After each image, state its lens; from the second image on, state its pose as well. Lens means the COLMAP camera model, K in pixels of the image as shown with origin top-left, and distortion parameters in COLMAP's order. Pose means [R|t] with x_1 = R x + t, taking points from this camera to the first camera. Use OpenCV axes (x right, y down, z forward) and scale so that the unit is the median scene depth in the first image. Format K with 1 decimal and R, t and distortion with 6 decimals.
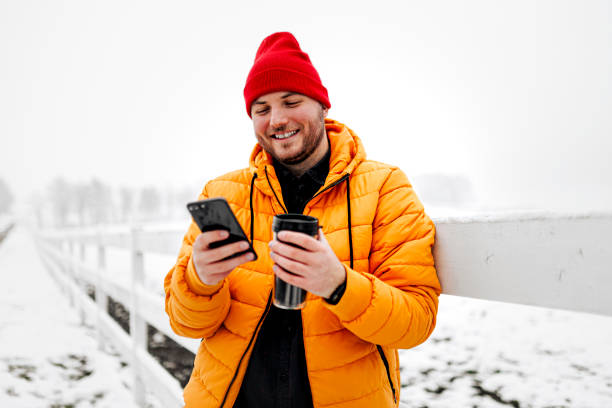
lens RADIAL K [[590.1, 0, 305.6], [0, 590.1, 199.7], [0, 0, 1]] dist [0.011307, 0.000000]
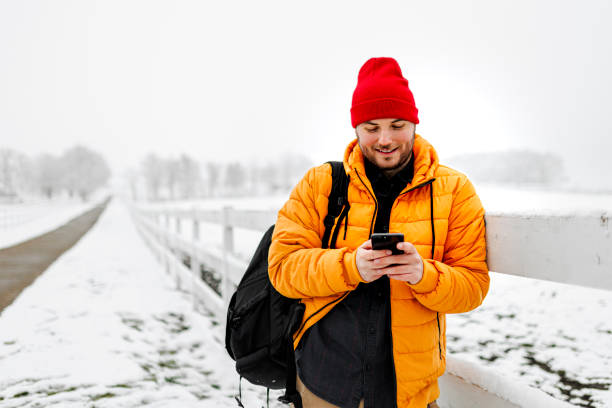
lens RADIAL K [[590.1, 0, 304.5], [0, 590.1, 198.9], [0, 0, 1]] dist [0.011307, 0.000000]
pose [[0.990134, 0.017405, -0.139038, 0.026779], [-0.012015, 0.999147, 0.039516, -0.014210], [0.139608, -0.037456, 0.989498, -0.128886]]
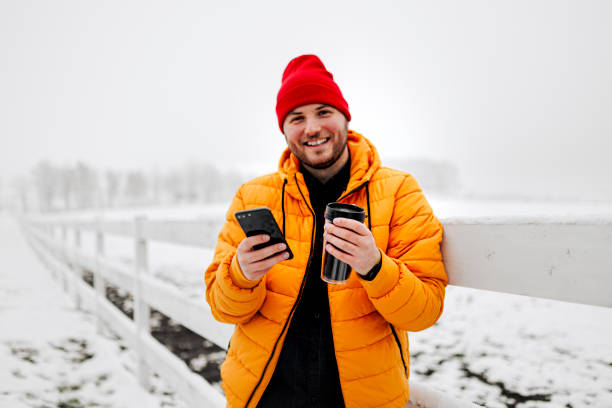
lens RADIAL K [[590.1, 0, 305.9], [0, 590.1, 199.3], [0, 0, 1]] dist [0.011307, 0.000000]
pose [[0.999708, 0.006042, 0.023409, -0.017828], [-0.006611, 0.999682, 0.024318, -0.008286], [-0.023254, -0.024466, 0.999430, -0.033767]]
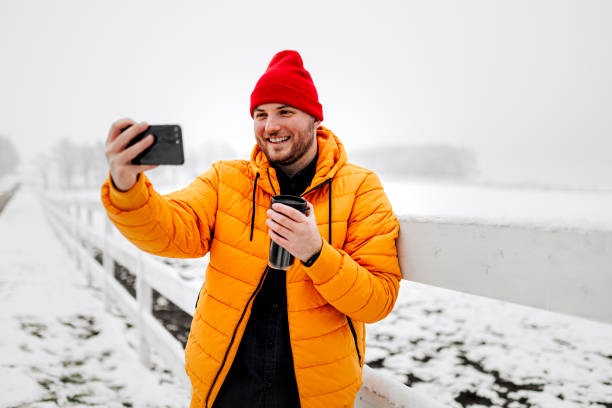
lens RADIAL K [[590.1, 0, 305.6], [0, 590.1, 199.6], [0, 0, 1]] dist [0.011307, 0.000000]
pose [[0.999560, 0.029149, -0.005529, 0.007855], [-0.028806, 0.998104, 0.054390, -0.014955], [0.007104, -0.054206, 0.998504, -0.046008]]
